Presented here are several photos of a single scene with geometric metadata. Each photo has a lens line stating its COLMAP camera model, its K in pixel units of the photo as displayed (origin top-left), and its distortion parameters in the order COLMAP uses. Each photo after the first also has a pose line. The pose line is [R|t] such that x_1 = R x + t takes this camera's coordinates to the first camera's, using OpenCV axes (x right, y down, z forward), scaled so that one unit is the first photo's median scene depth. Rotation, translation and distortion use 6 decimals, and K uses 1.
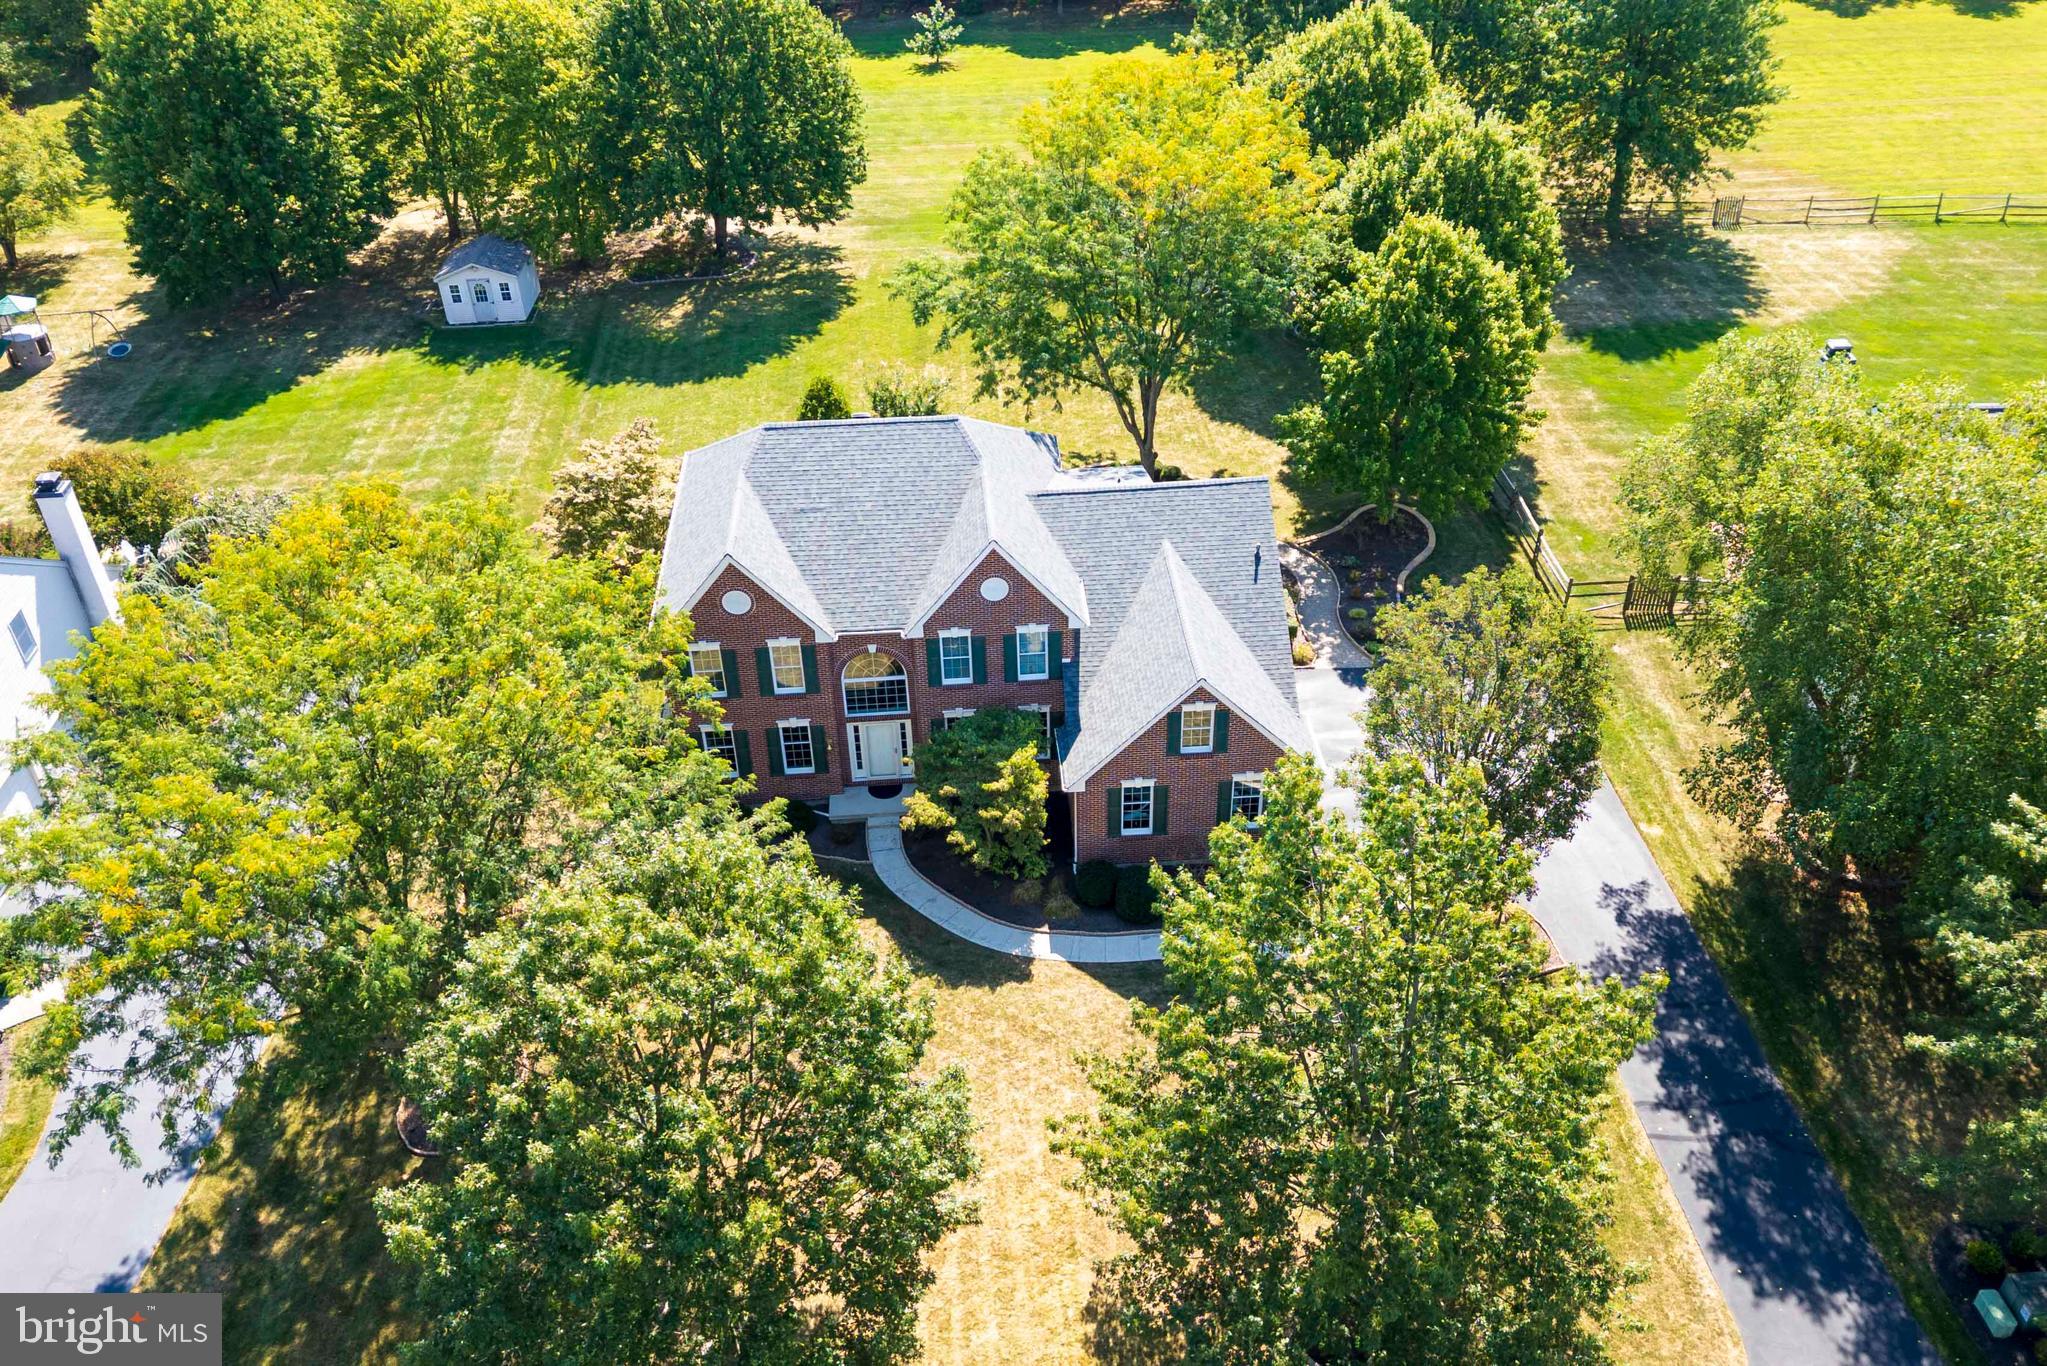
lens RADIAL K [[1686.6, 0, 1029.7], [0, 1686.6, 680.6], [0, 0, 1]] dist [0.065731, -0.071598]
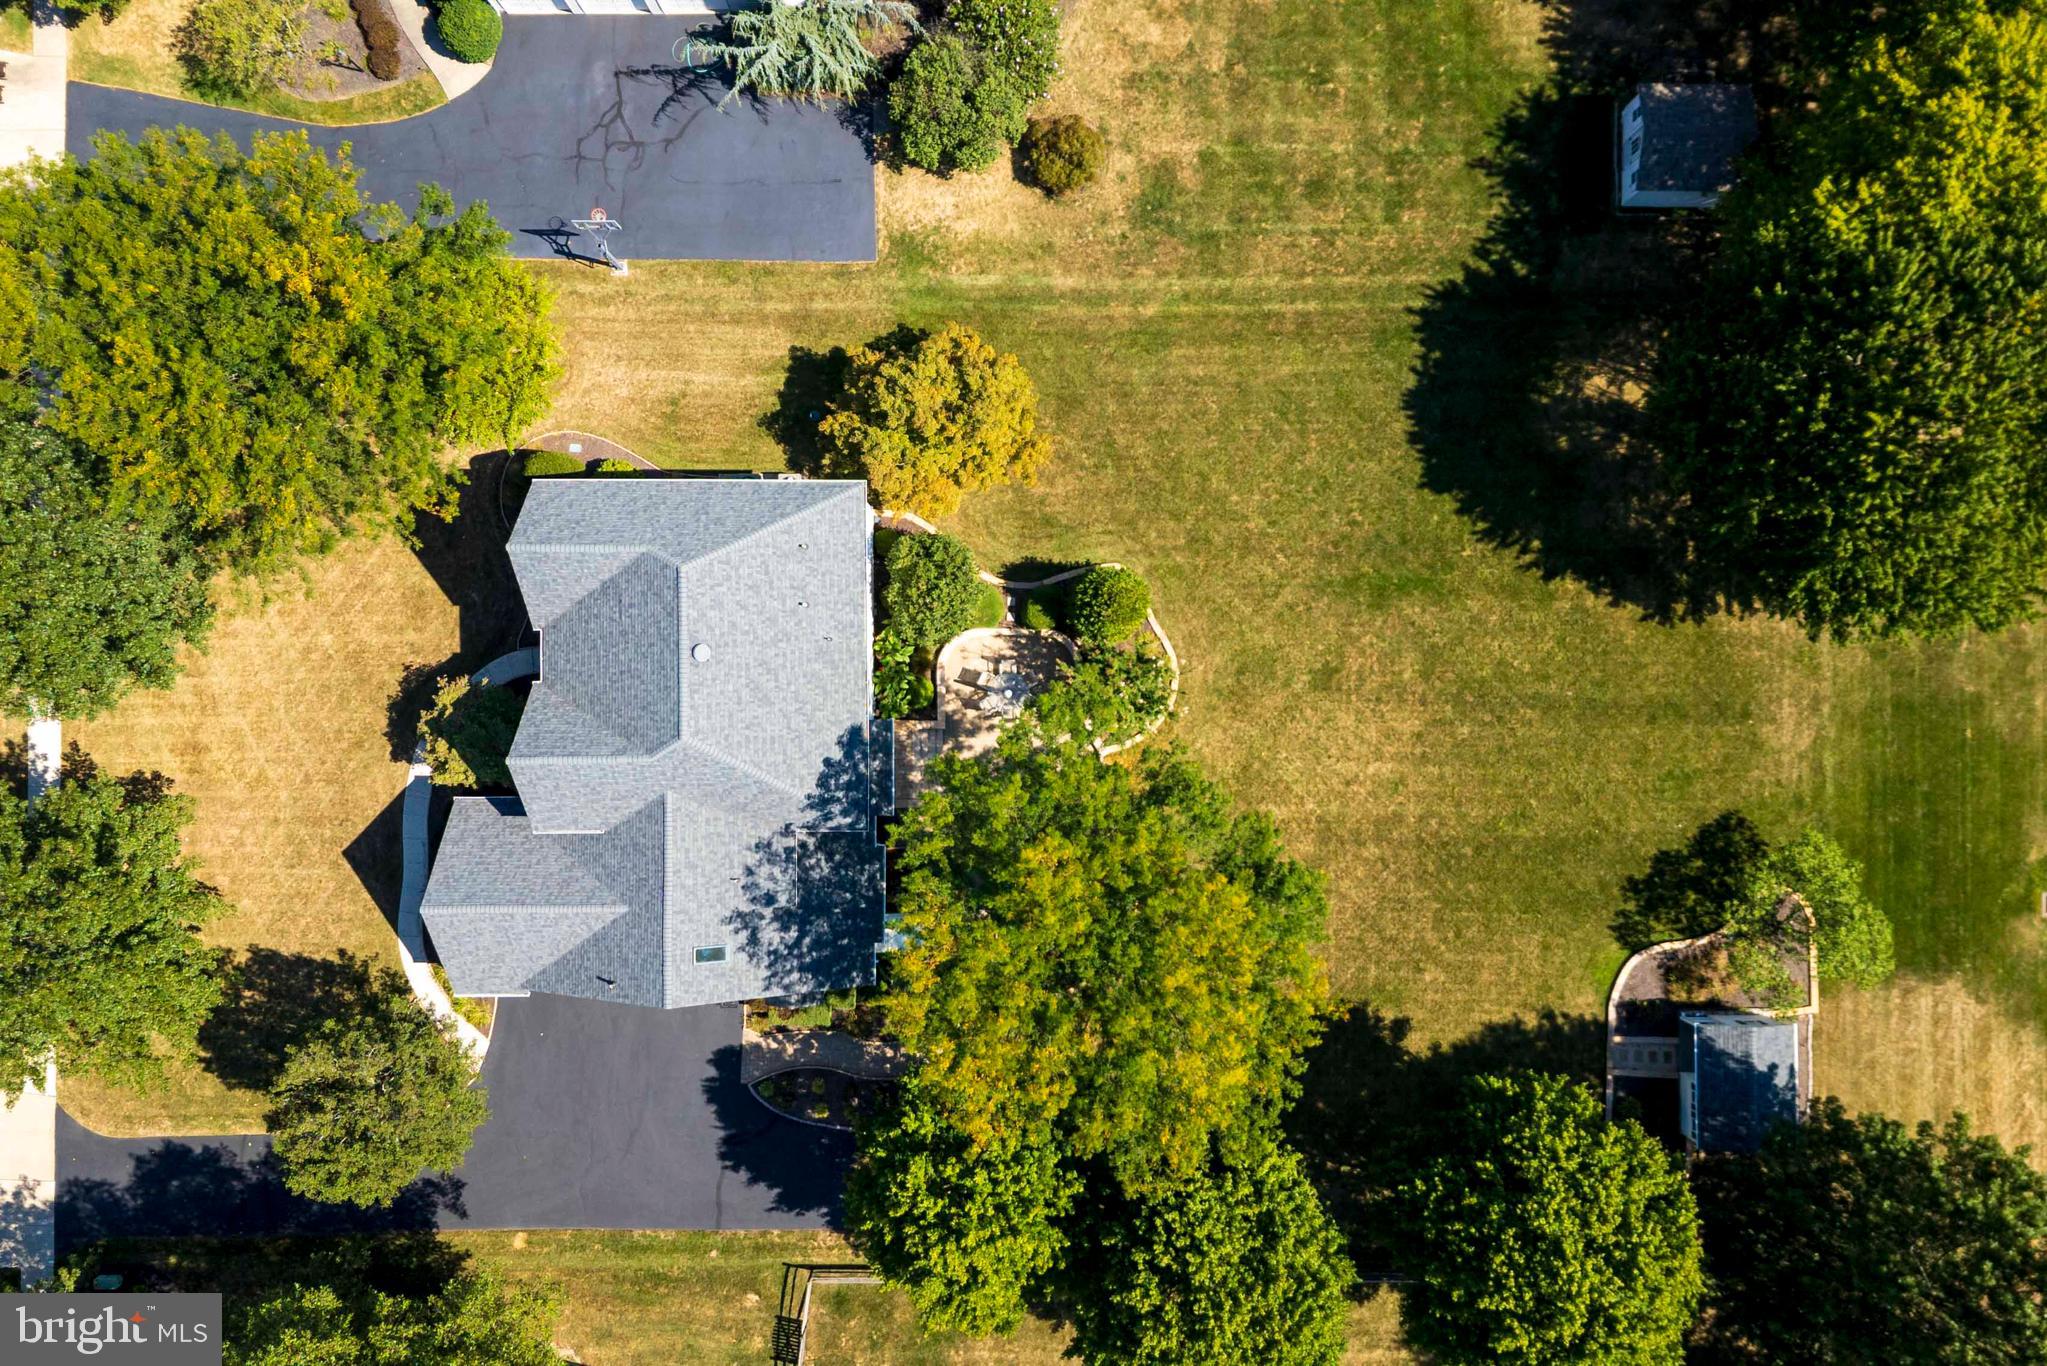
lens RADIAL K [[1686.6, 0, 1015.8], [0, 1686.6, 681.4], [0, 0, 1]] dist [0.065731, -0.071598]
pose [[-0.066811, 0.997657, 0.014755, -0.071839], [-0.562394, -0.049869, 0.825364, -0.766931], [0.824166, 0.046845, 0.564408, 0.351917]]
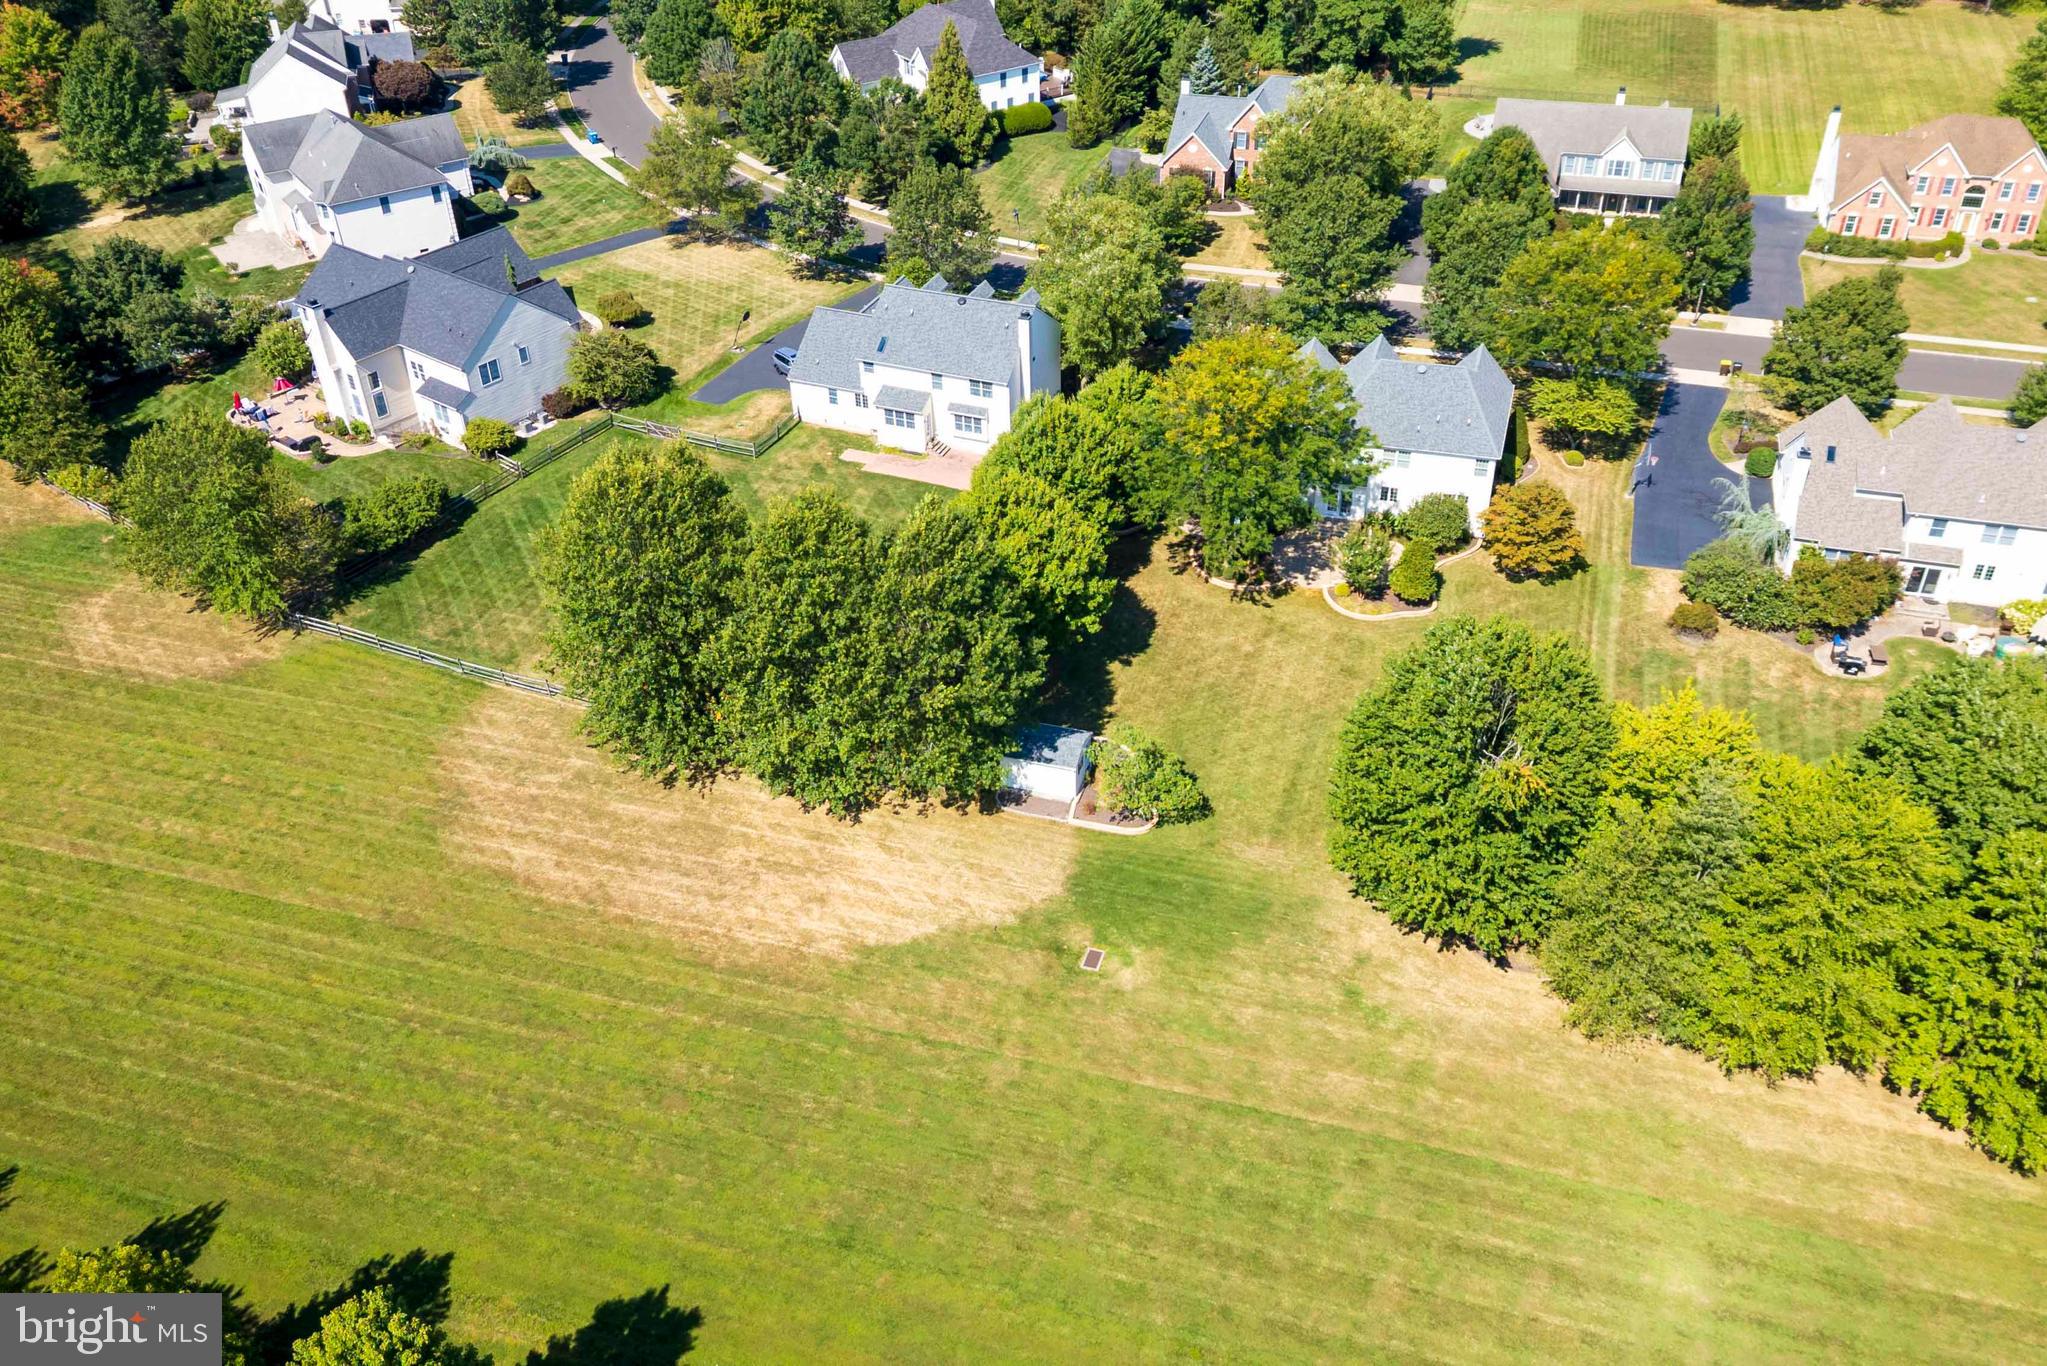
lens RADIAL K [[1686.6, 0, 1033.3], [0, 1686.6, 692.5], [0, 0, 1]] dist [0.065731, -0.071598]
pose [[-0.930365, -0.186395, 0.315718, -0.265179], [0.236518, 0.352849, 0.905294, -1.430852], [-0.280143, 0.916927, -0.284192, 1.427926]]
